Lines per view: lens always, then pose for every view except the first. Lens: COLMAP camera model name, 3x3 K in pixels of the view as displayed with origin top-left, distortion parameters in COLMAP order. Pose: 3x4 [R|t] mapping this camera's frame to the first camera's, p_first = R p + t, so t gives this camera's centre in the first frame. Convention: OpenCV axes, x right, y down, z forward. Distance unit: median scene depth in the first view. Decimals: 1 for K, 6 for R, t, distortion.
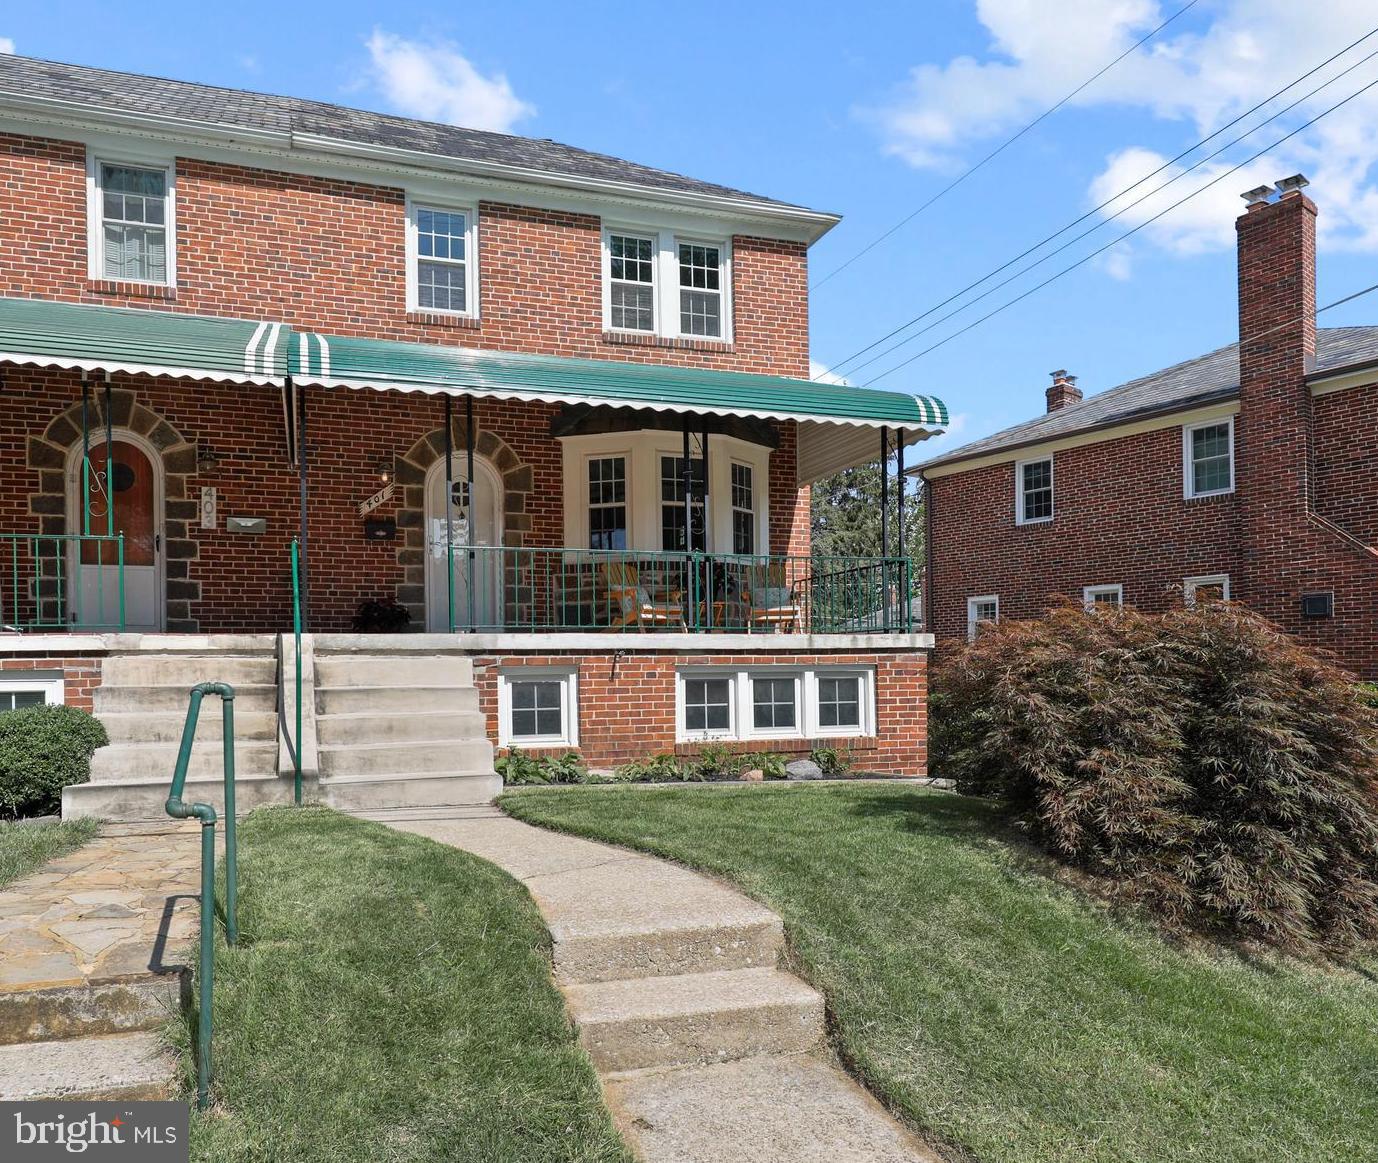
lens RADIAL K [[924.4, 0, 611.1], [0, 924.4, 671.1], [0, 0, 1]] dist [-0.000543, -0.001633]
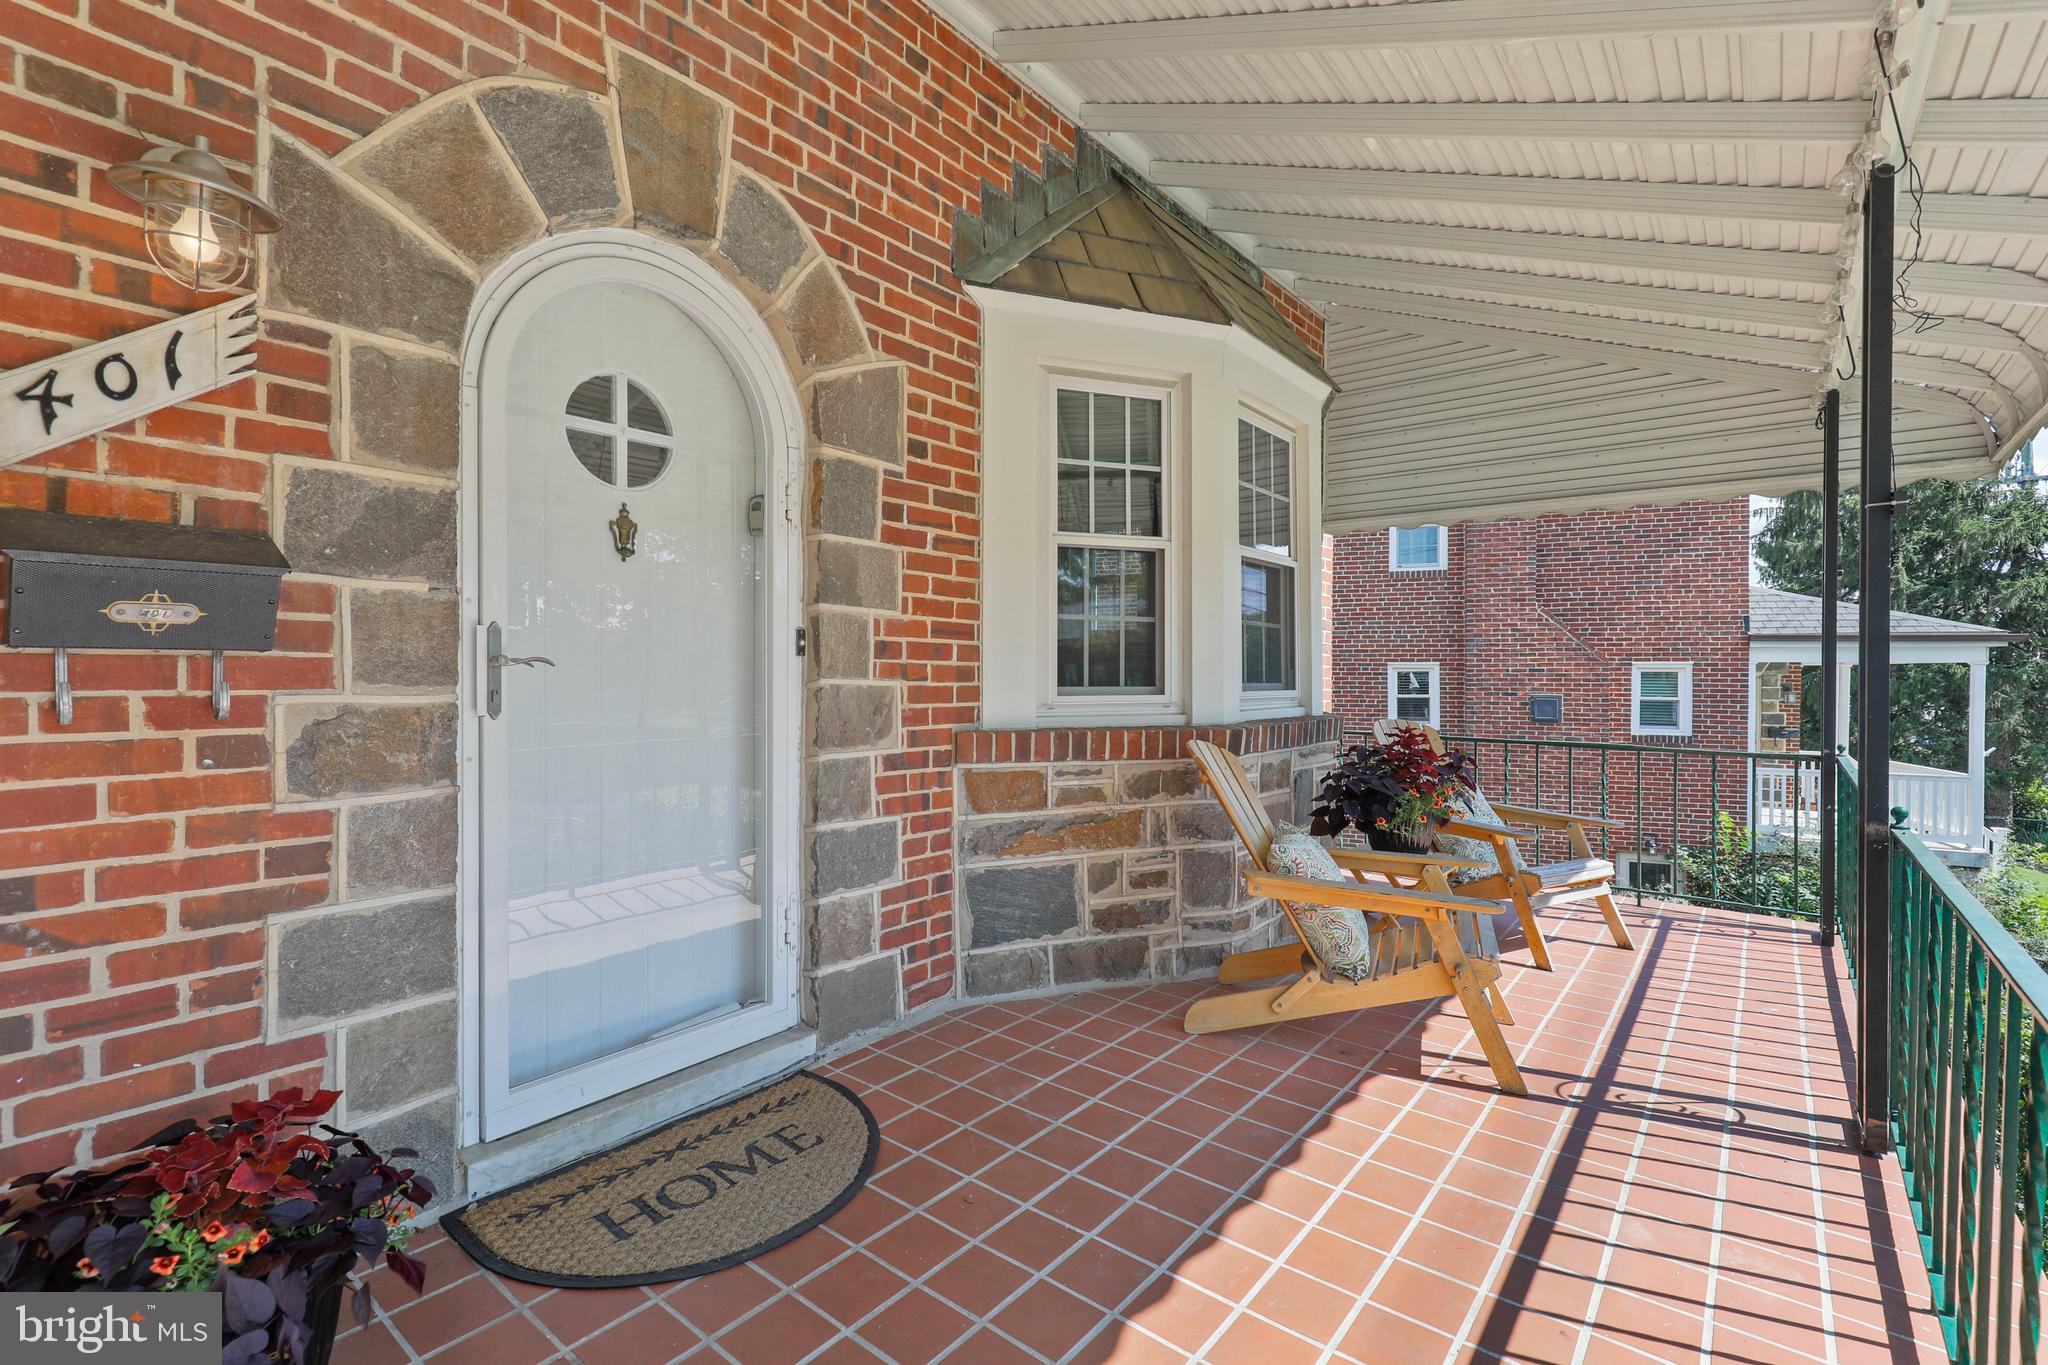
lens RADIAL K [[930.2, 0, 1042.3], [0, 930.2, 679.4], [0, 0, 1]] dist [0.004735, -0.000025]
pose [[0.831956, 0.014779, 0.554645, -0.210451], [-0.019976, 0.999795, 0.003323, -0.139346], [-0.554482, -0.013844, 0.832080, 0.784458]]
